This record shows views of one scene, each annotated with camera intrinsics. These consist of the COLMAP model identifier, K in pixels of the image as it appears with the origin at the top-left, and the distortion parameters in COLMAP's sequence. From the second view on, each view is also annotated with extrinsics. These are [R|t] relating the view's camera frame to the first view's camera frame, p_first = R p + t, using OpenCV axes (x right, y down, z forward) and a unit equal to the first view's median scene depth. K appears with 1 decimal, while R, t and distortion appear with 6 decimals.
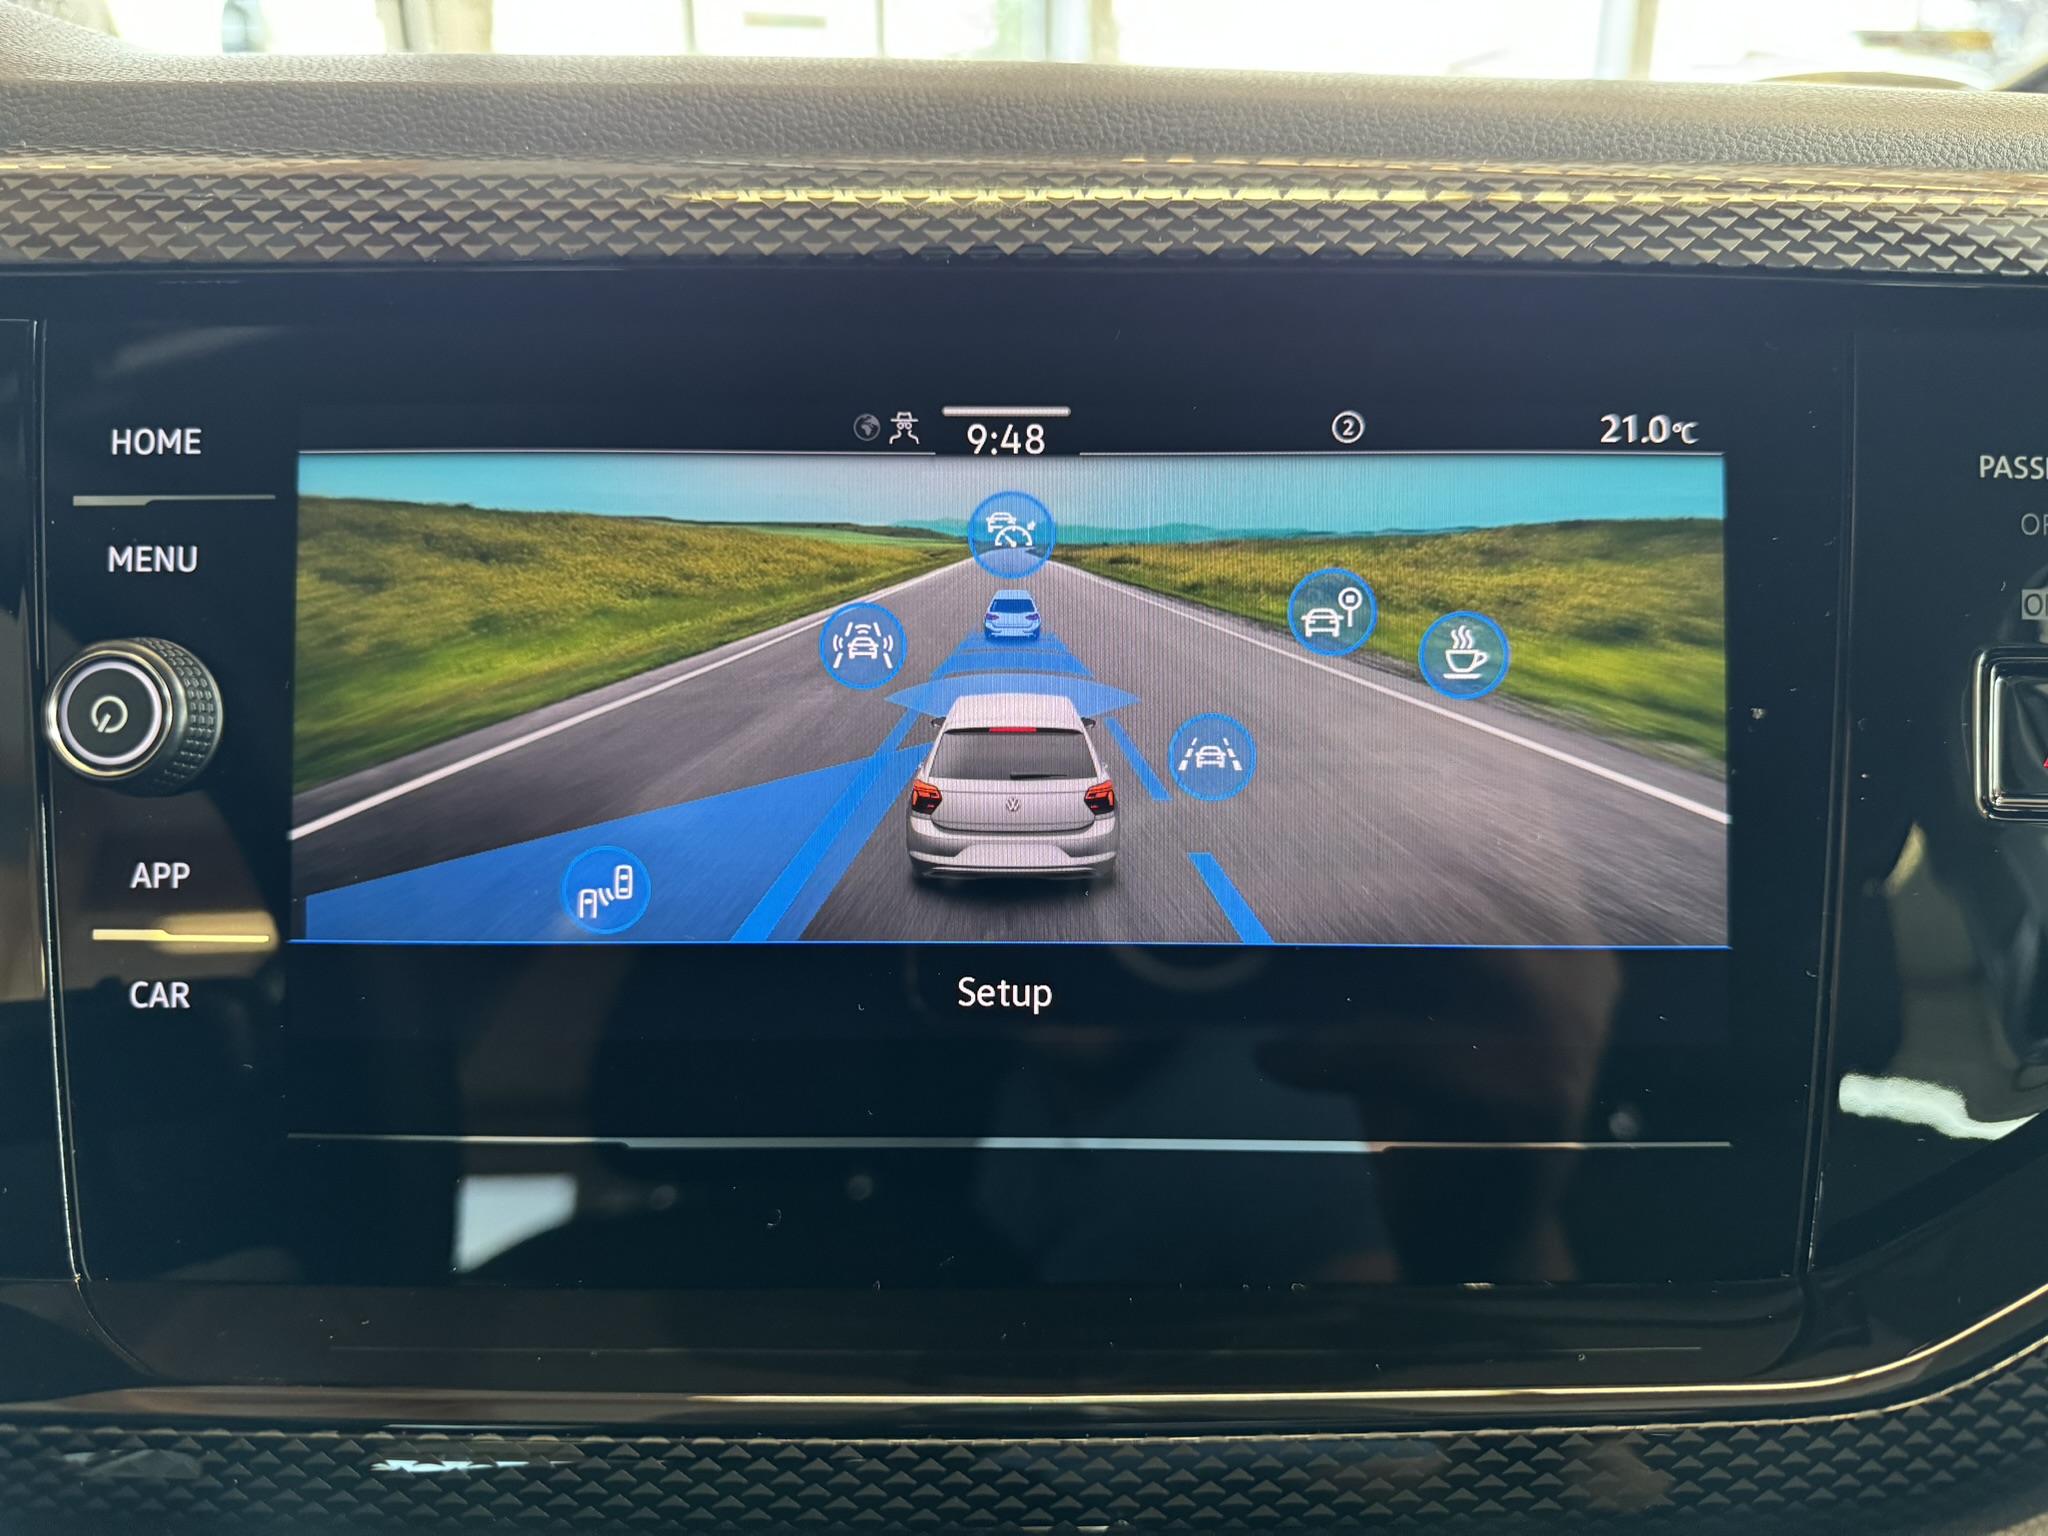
lens RADIAL K [[1438.4, 0, 1061.9], [0, 1438.4, 779.2], [0, 0, 1]] dist [-0.024541, 0.002752]
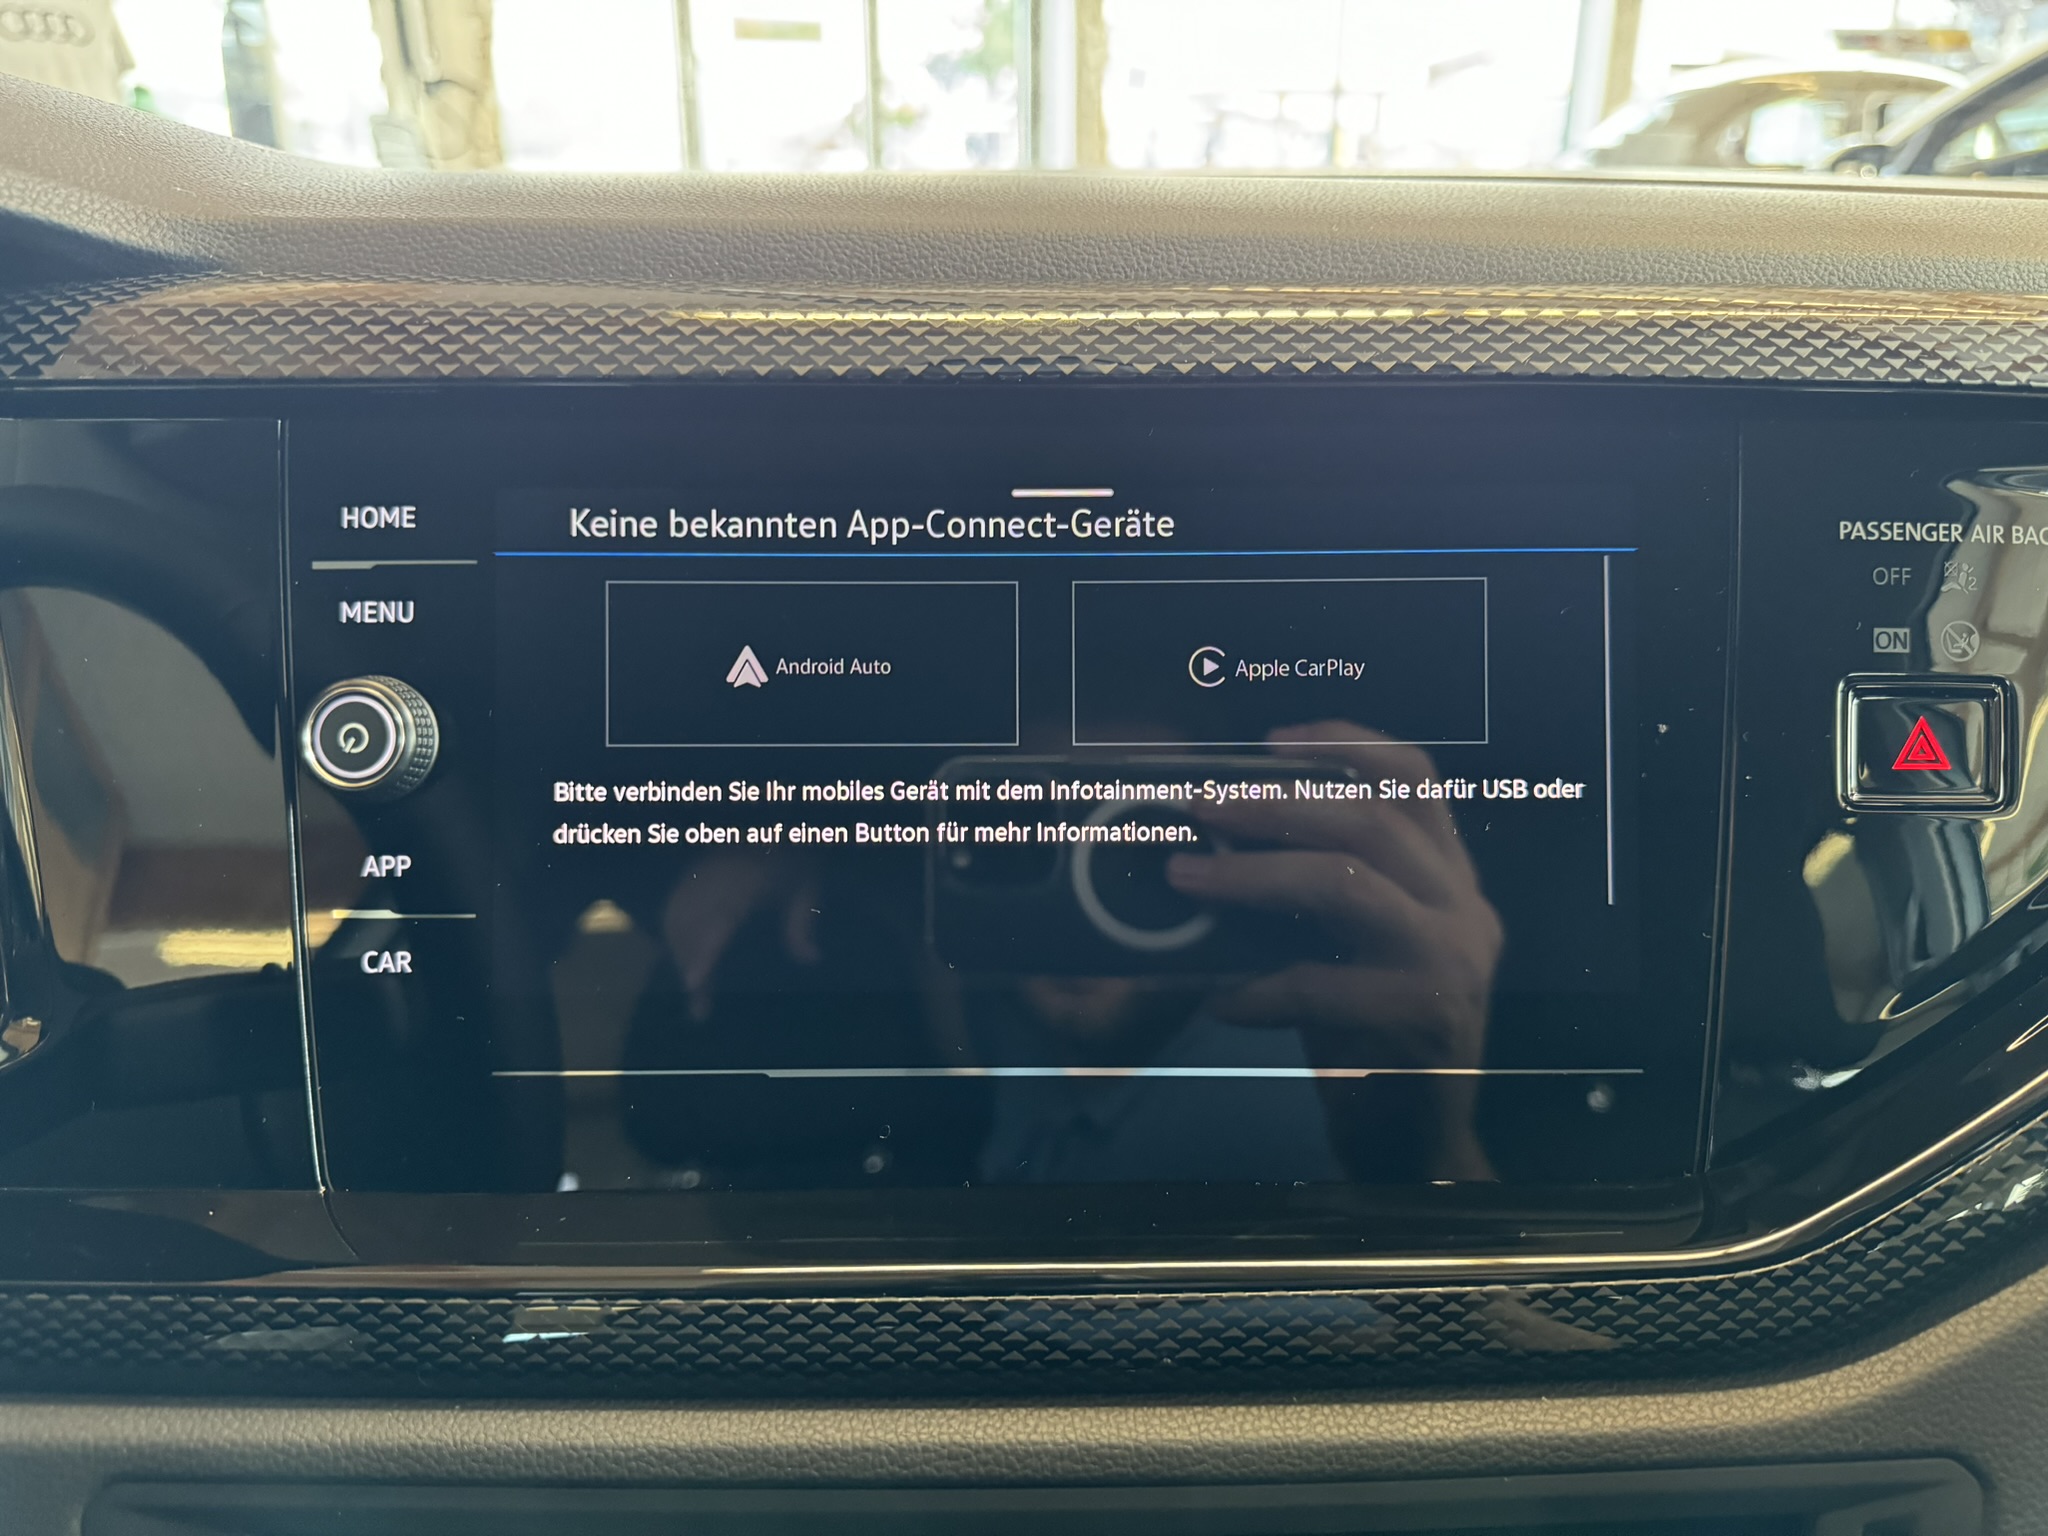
lens RADIAL K [[1458.9, 0, 1055.7], [0, 1458.9, 784.6], [0, 0, 1]] dist [-0.009618, -0.001057]
pose [[0.999939, -0.006340, 0.009096, -0.058880], [0.006305, 0.999973, 0.003768, -0.005013], [-0.009120, -0.003710, 0.999952, -0.276442]]
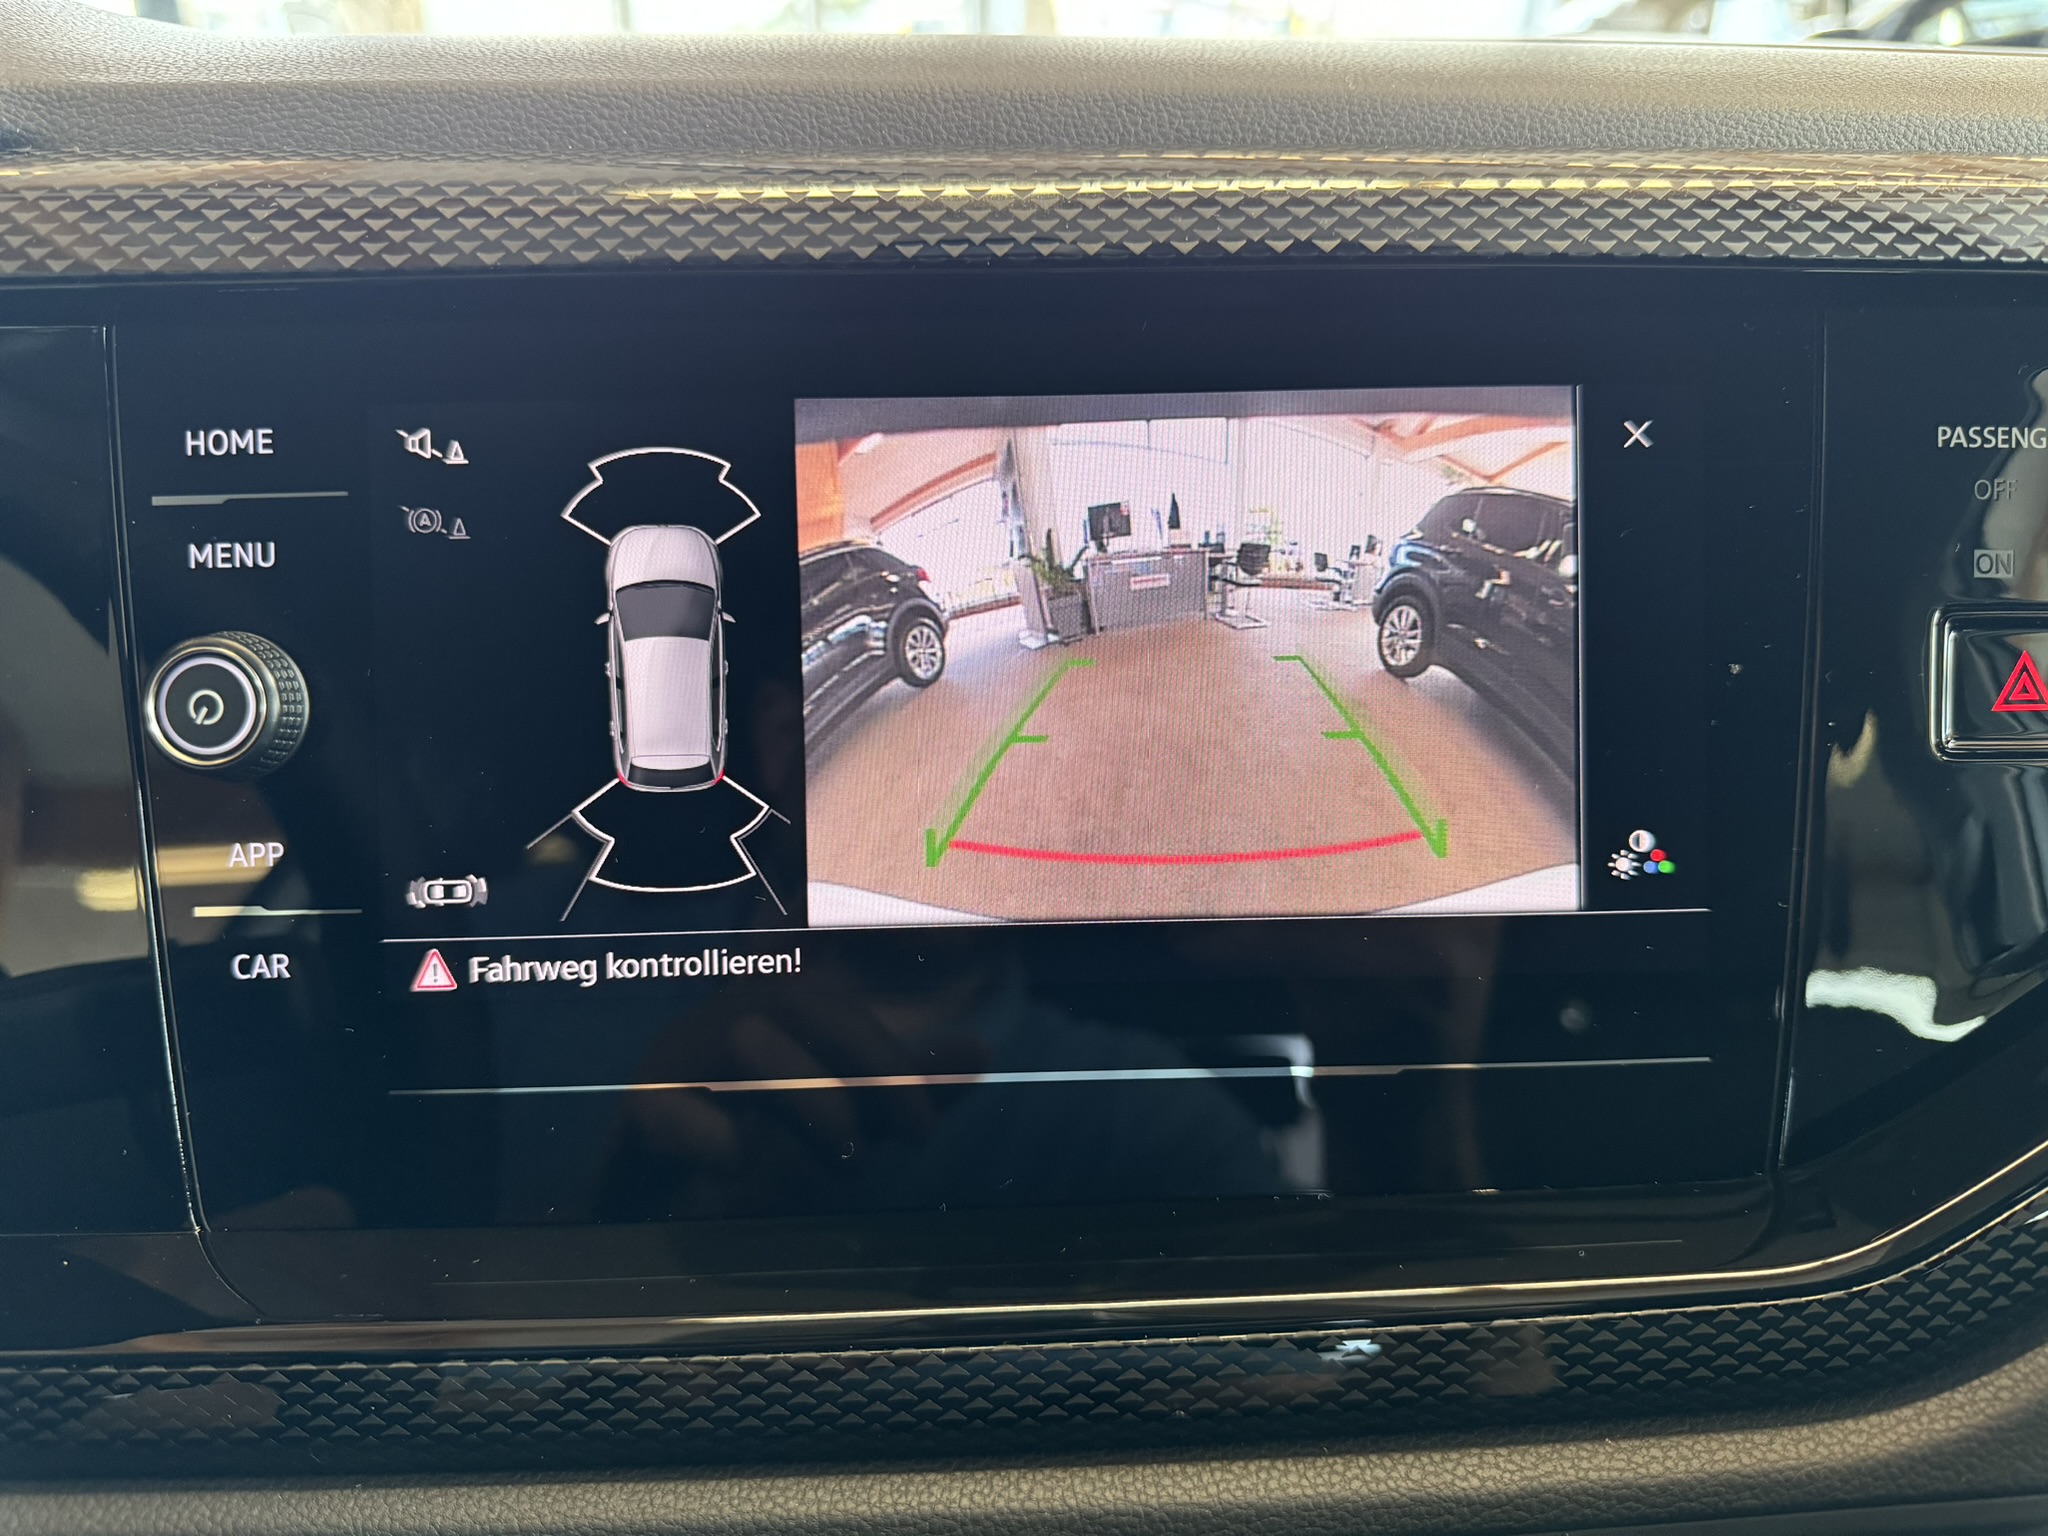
lens RADIAL K [[1456.4, 0, 1045.9], [0, 1456.4, 766.7], [0, 0, 1]] dist [-0.025657, 0.007156]
pose [[0.999239, -0.023880, 0.030830, -0.075388], [0.022169, 0.998256, 0.054710, -0.043941], [-0.032083, -0.053985, 0.998026, -0.090819]]
